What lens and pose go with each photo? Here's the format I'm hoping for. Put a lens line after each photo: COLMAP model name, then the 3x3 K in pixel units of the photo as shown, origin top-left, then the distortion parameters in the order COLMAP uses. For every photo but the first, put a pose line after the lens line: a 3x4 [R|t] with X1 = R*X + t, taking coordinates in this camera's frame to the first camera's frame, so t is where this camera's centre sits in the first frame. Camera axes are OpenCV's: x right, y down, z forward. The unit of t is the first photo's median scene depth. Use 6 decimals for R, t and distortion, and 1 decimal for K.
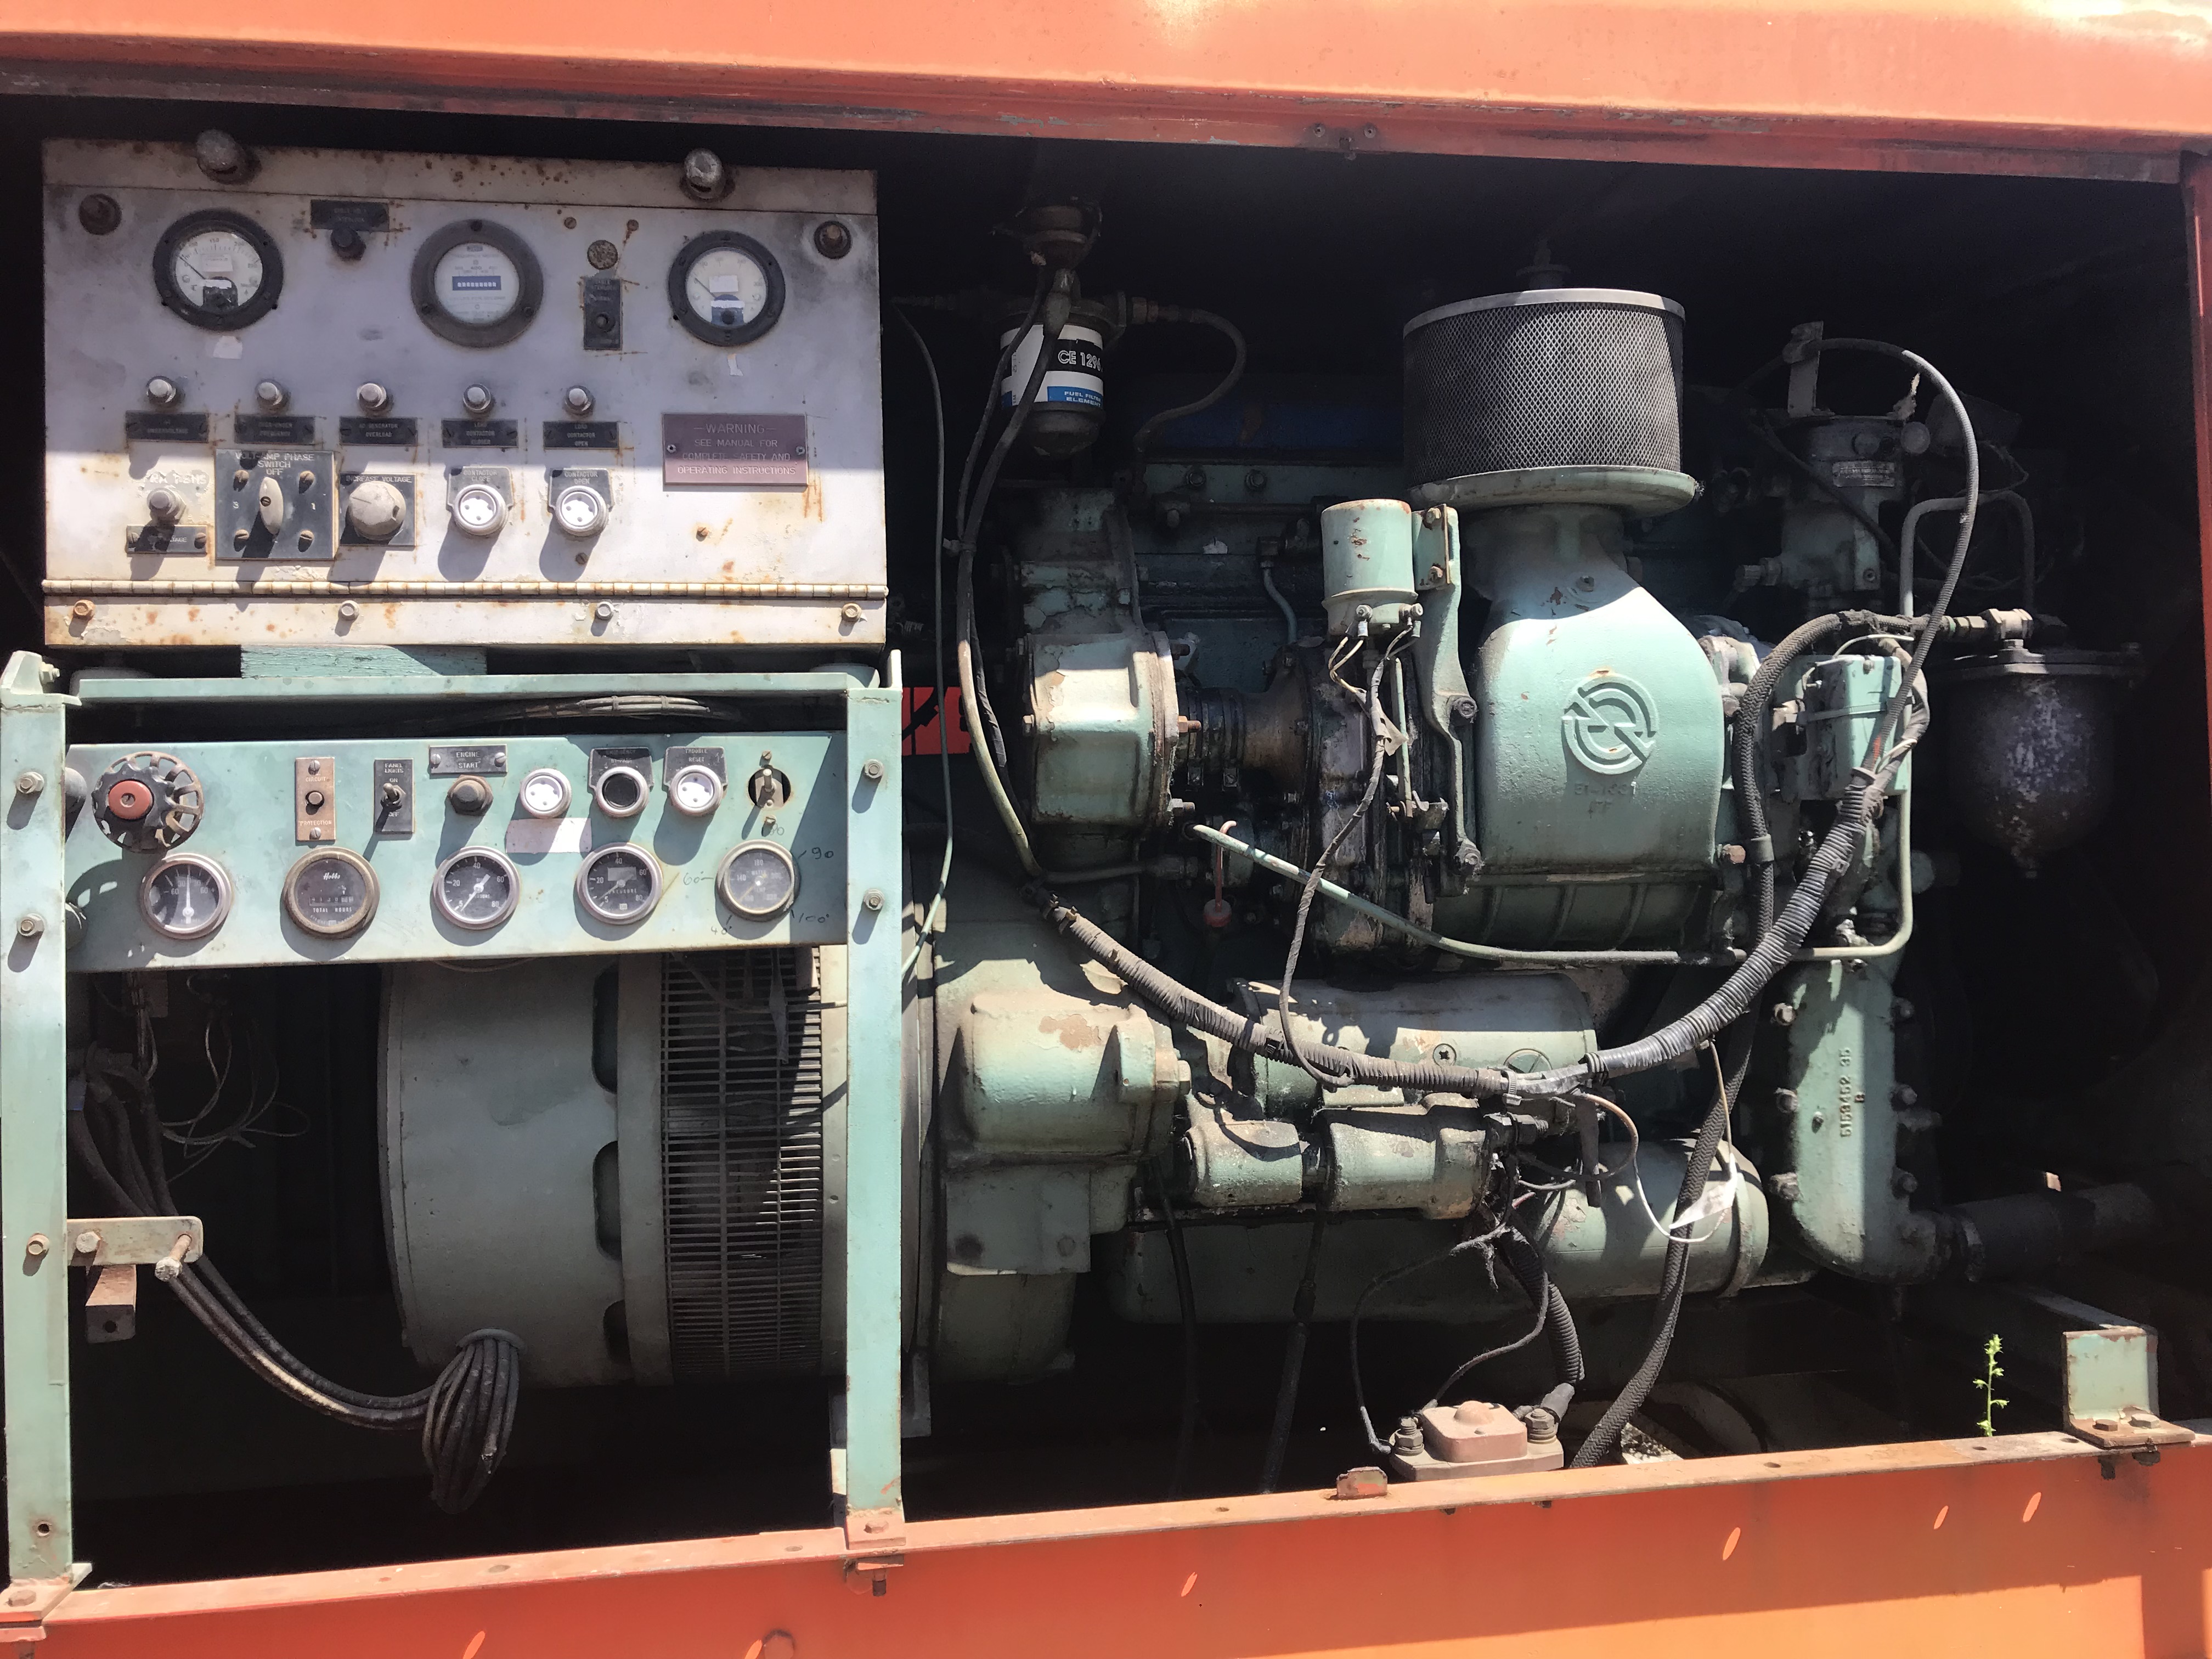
lens RADIAL K [[1816.6, 0, 1101.2], [0, 1816.6, 812.9], [0, 0, 1]] dist [0.023203, -0.011068]
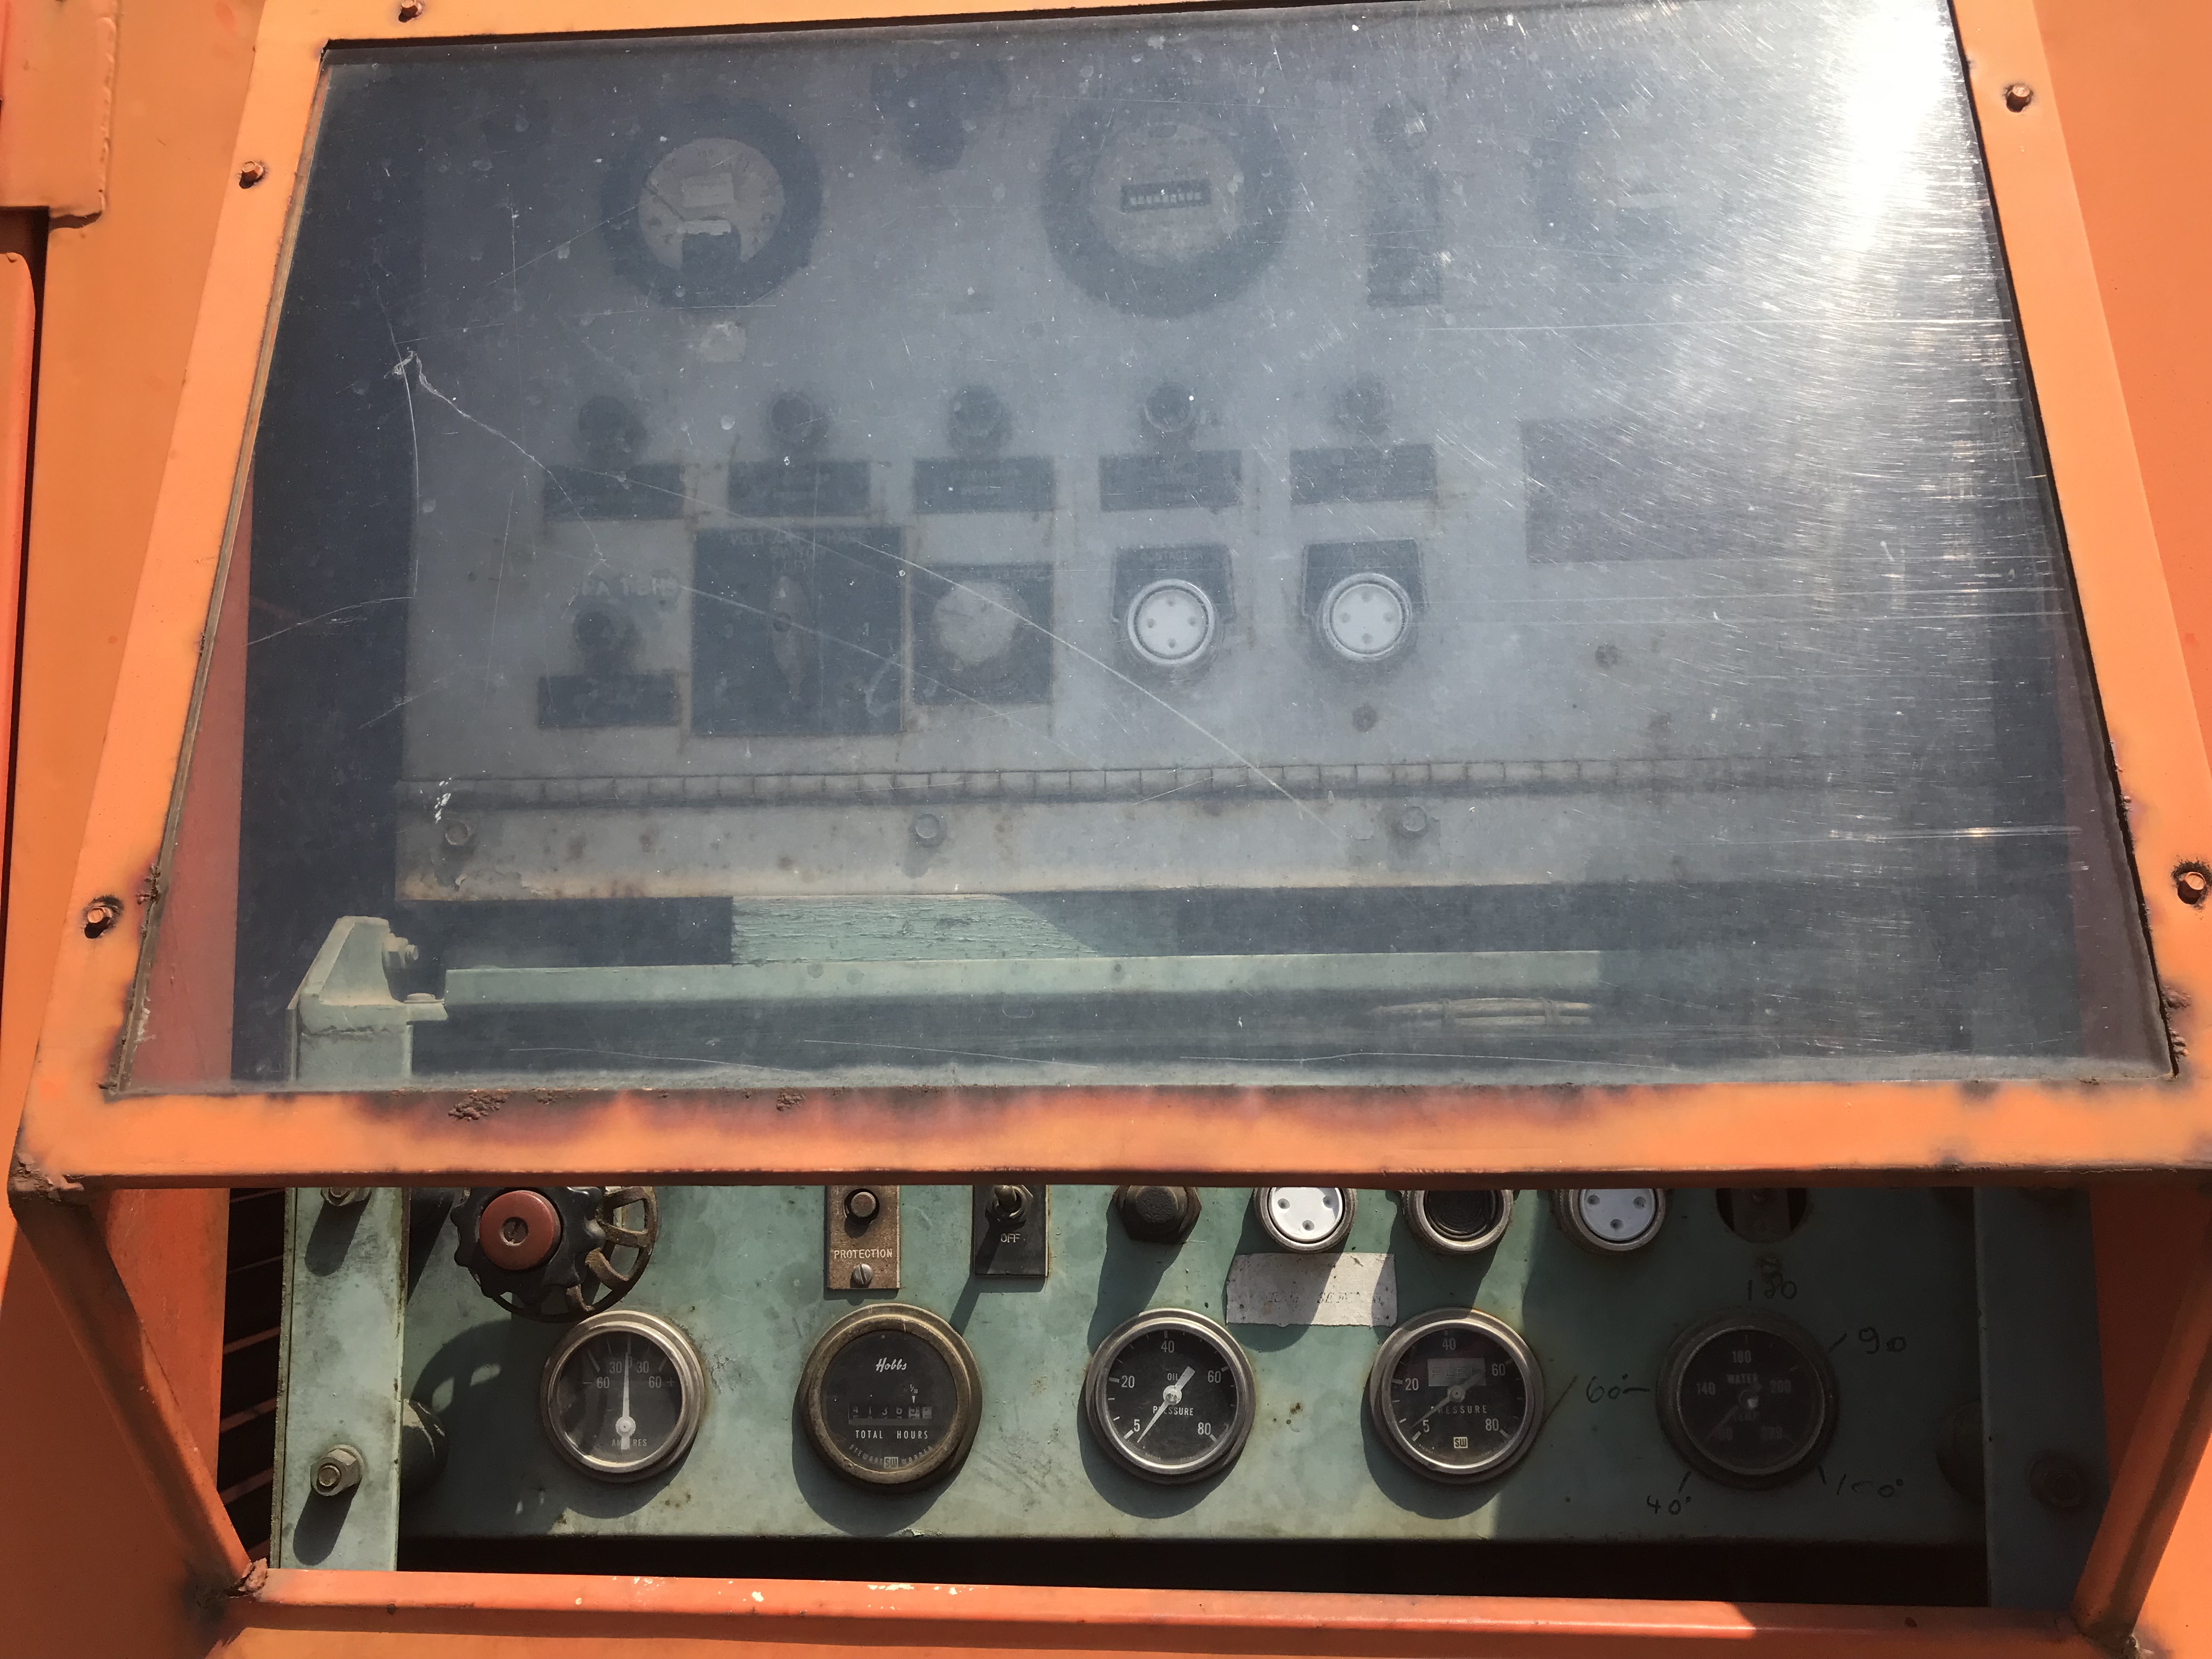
lens RADIAL K [[1816.6, 0, 1107.3], [0, 1816.6, 833.1], [0, 0, 1]] dist [0.023203, -0.011068]
pose [[0.975193, -0.006194, -0.221269, -0.251694], [-0.007771, 0.998034, -0.062184, -0.078770], [0.221219, 0.062361, 0.973228, 0.516676]]
